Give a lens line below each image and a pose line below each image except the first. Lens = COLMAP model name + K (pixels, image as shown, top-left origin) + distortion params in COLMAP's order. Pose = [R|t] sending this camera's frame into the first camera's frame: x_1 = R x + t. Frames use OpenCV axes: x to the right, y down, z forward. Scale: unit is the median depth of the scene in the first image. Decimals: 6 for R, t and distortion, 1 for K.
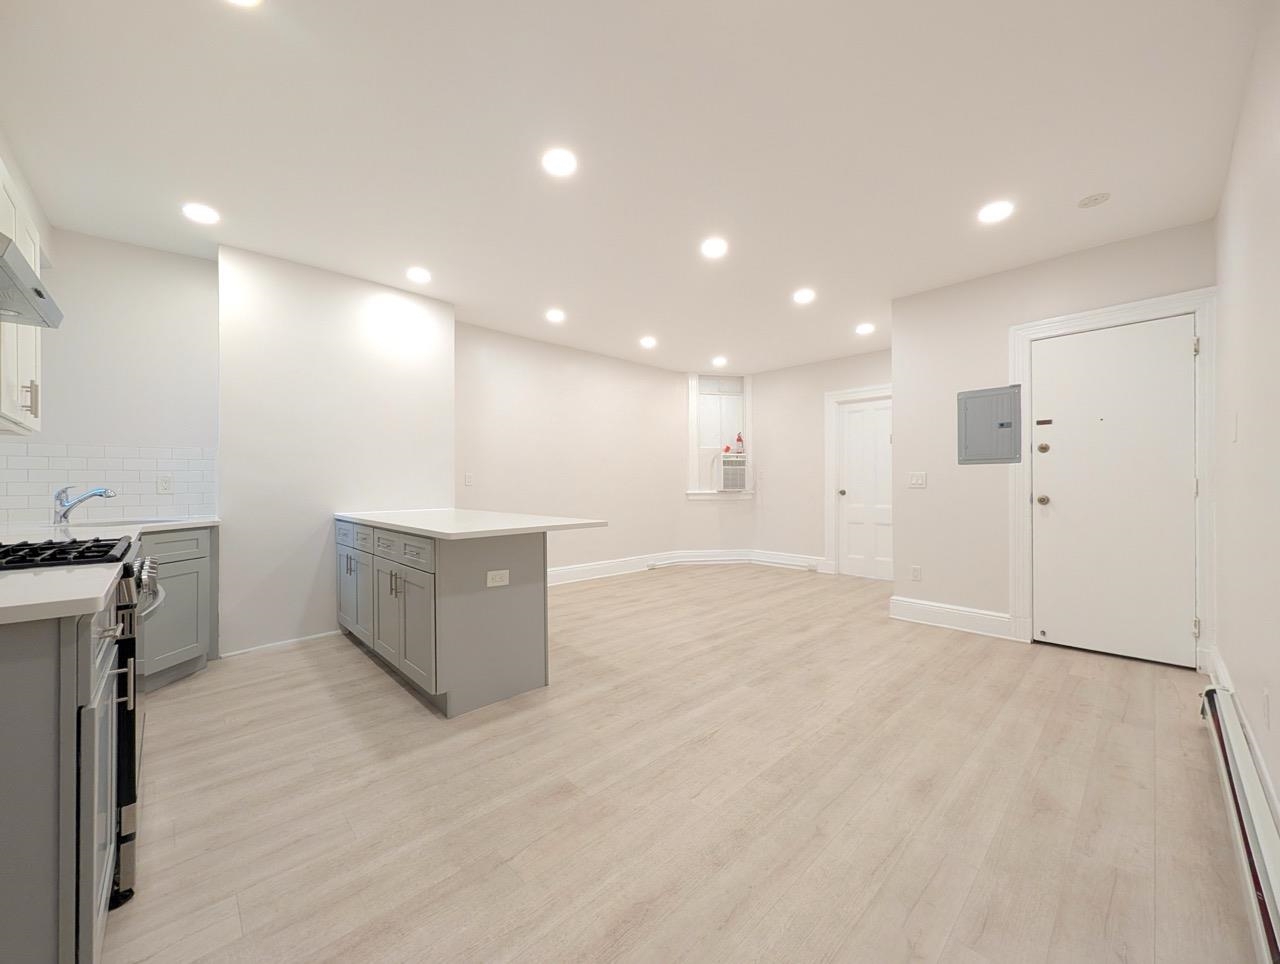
lens RADIAL K [[492.4, 0, 641.5], [0, 492.4, 483.8], [0, 0, 1]] dist [-0.000686, 0.000587]
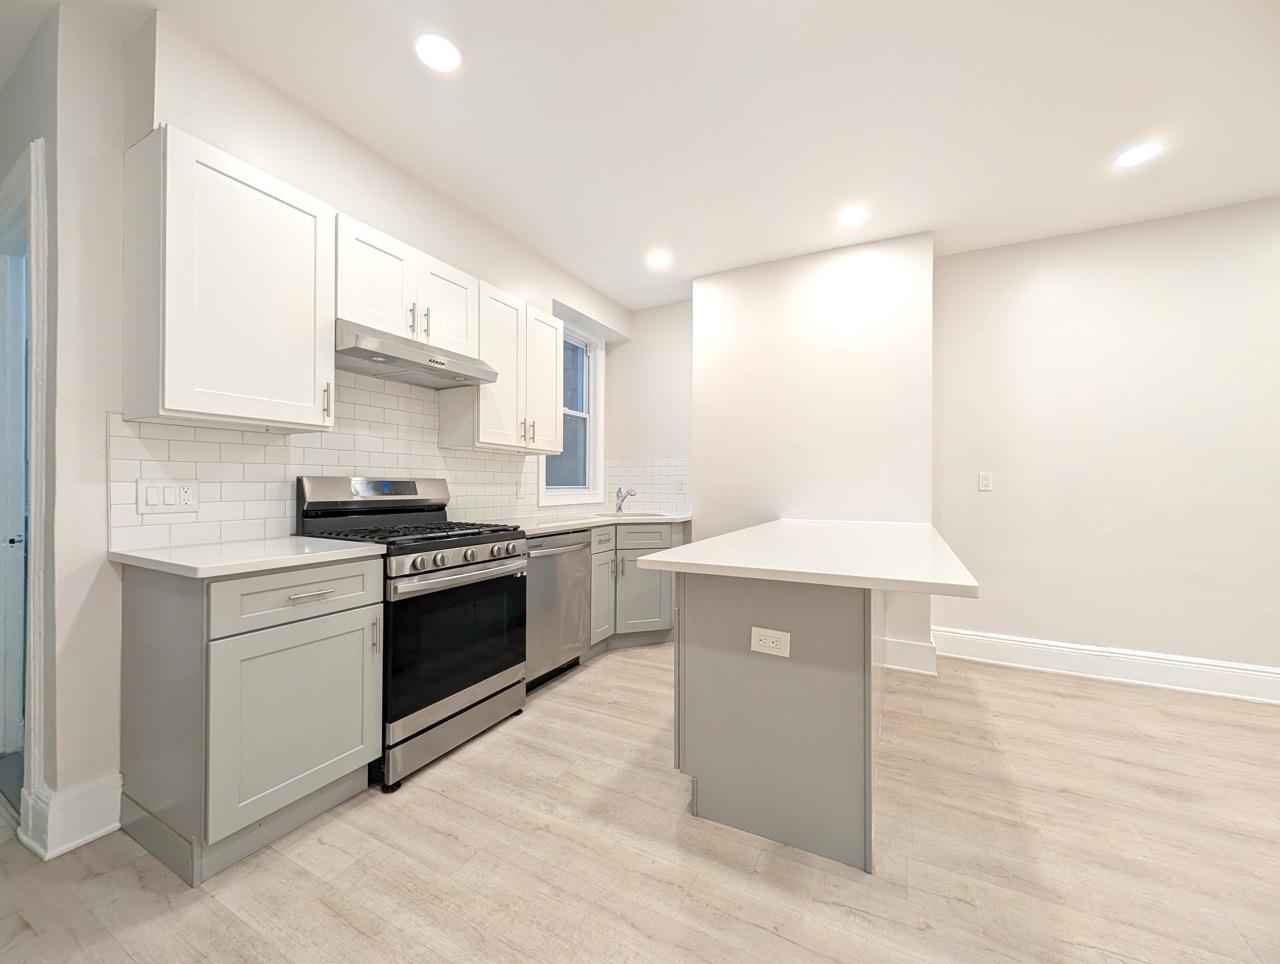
lens RADIAL K [[492.4, 0, 641.6], [0, 492.4, 482.5], [0, 0, 1]] dist [-0.000686, 0.000587]
pose [[0.317568, 0.001538, -0.948234, 0.228635], [-0.004126, 0.999991, 0.000240, -0.009051], [0.948226, 0.003837, 0.317572, 0.590779]]
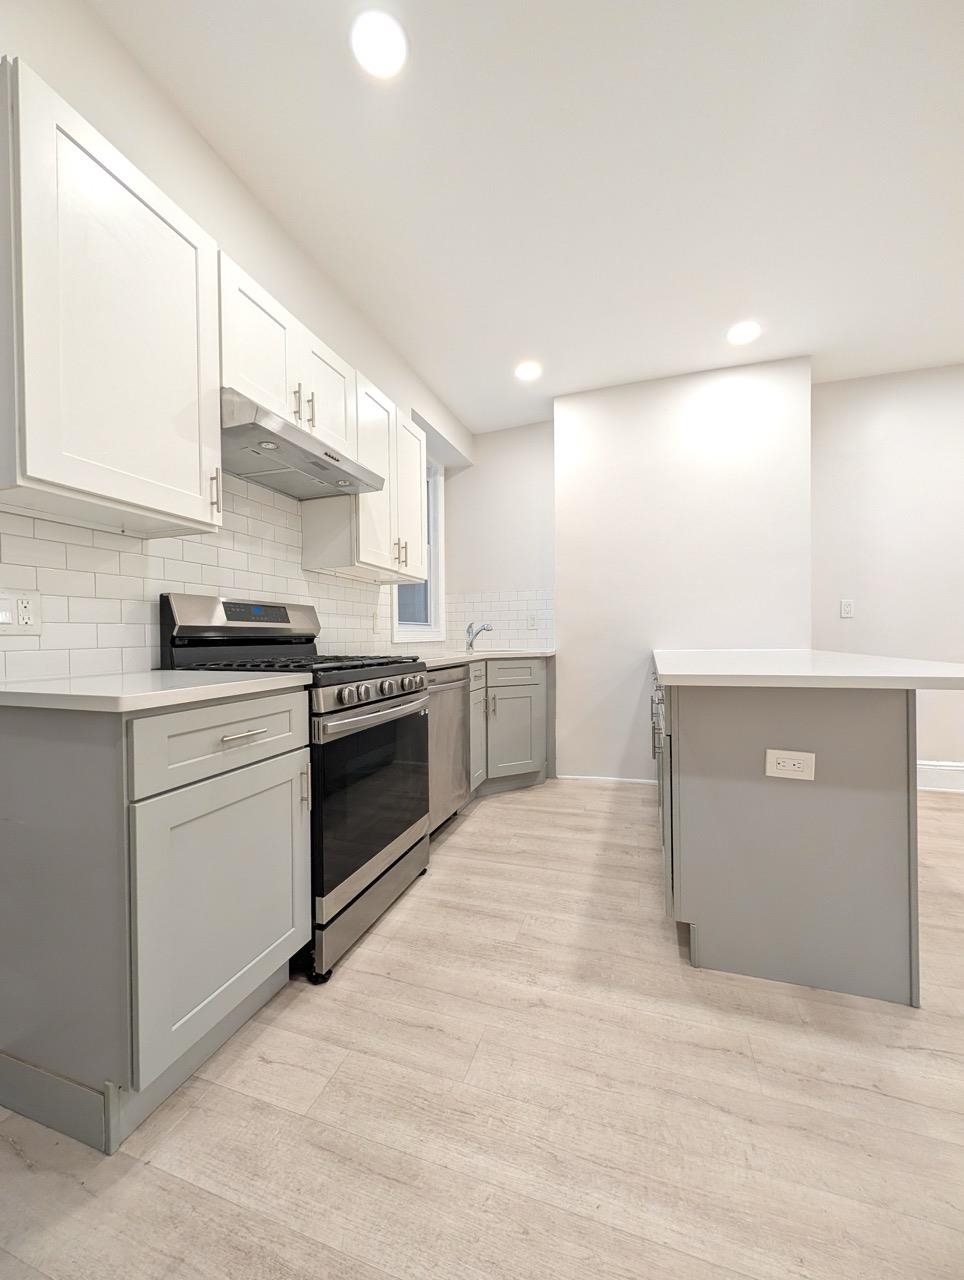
lens RADIAL K [[492.4, 0, 479.8], [0, 492.4, 640.7], [0, 0, 1]] dist [-0.000686, 0.000587]
pose [[0.459646, 0.006844, -0.888076, 0.038958], [0.010678, 0.999855, 0.013232, 0.036601], [0.888038, -0.015565, 0.459507, 0.395713]]
